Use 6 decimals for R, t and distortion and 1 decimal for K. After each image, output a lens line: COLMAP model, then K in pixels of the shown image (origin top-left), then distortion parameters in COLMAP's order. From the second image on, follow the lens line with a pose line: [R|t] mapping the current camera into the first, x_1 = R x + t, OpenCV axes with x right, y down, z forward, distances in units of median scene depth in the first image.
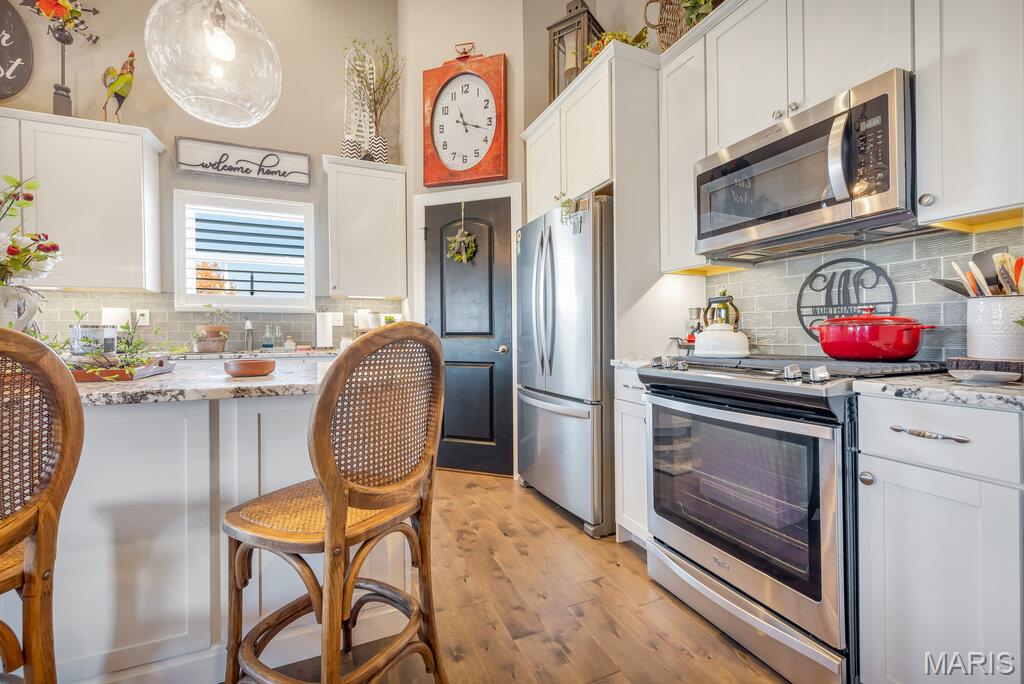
lens RADIAL K [[435.4, 0, 503.8], [0, 435.4, 331.2], [0, 0, 1]] dist [0.007009, -0.000948]
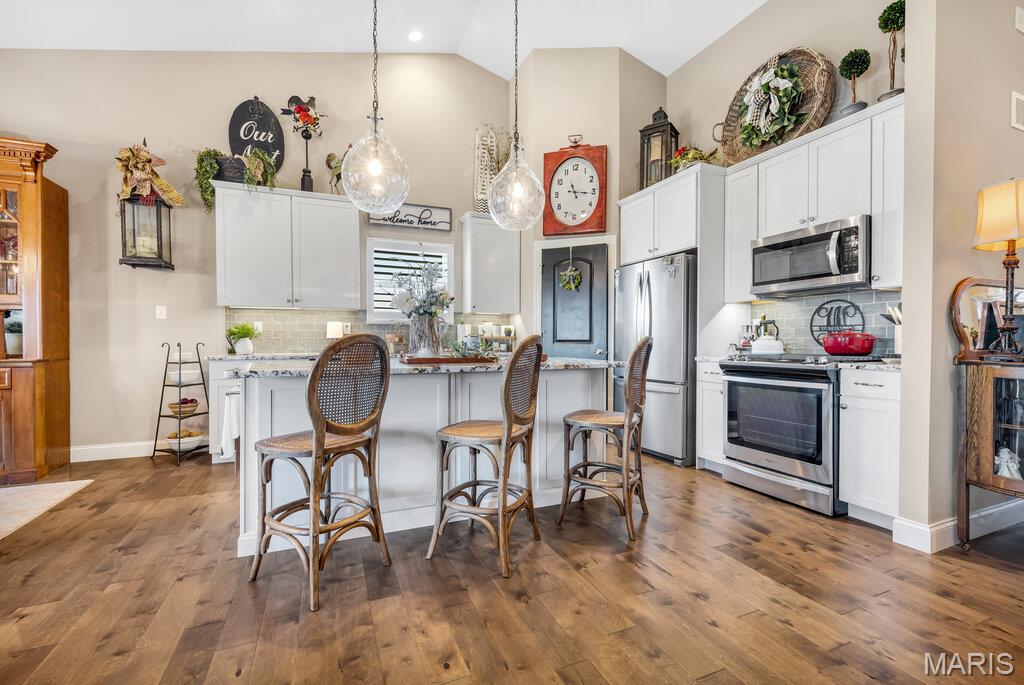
lens RADIAL K [[435.4, 0, 506.6], [0, 435.4, 344.4], [0, 0, 1]] dist [0.007009, -0.000948]
pose [[0.999994, 0.003275, 0.001323, -0.440477], [-0.003298, 0.999835, 0.017889, -0.008308], [-0.001264, -0.017893, 0.999839, -0.602106]]
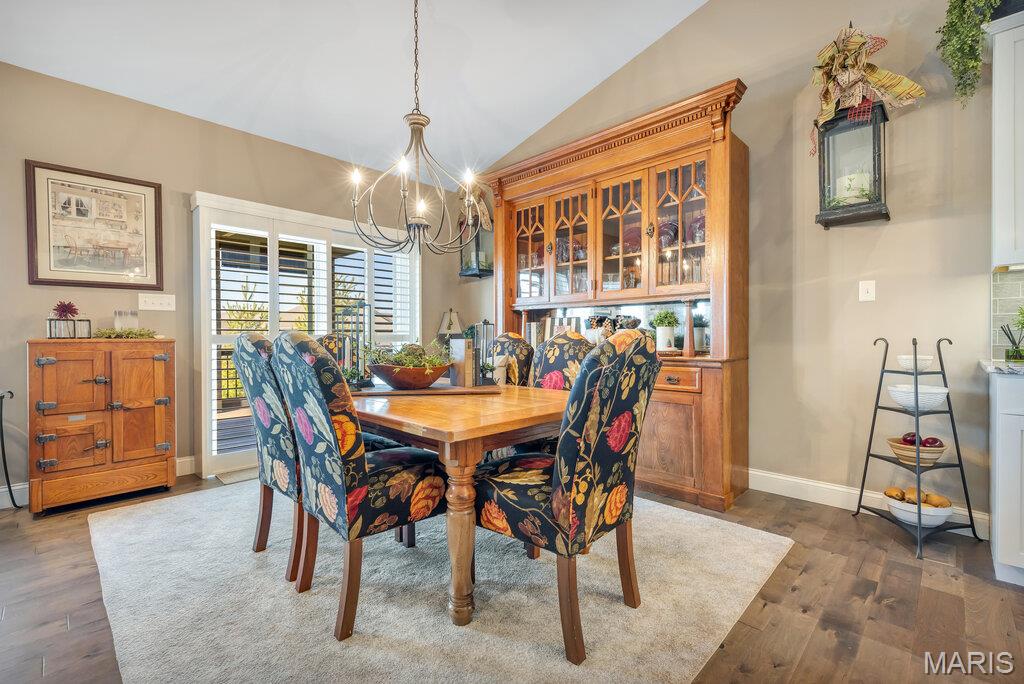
lens RADIAL K [[453.8, 0, 507.3], [0, 453.8, 340.4], [0, 0, 1]] dist [0.007502, 0.001459]
pose [[0.378748, 0.007760, -0.925467, -1.094216], [0.010231, 0.999869, 0.012571, 0.002583], [0.925443, -0.014230, 0.378619, -0.139553]]
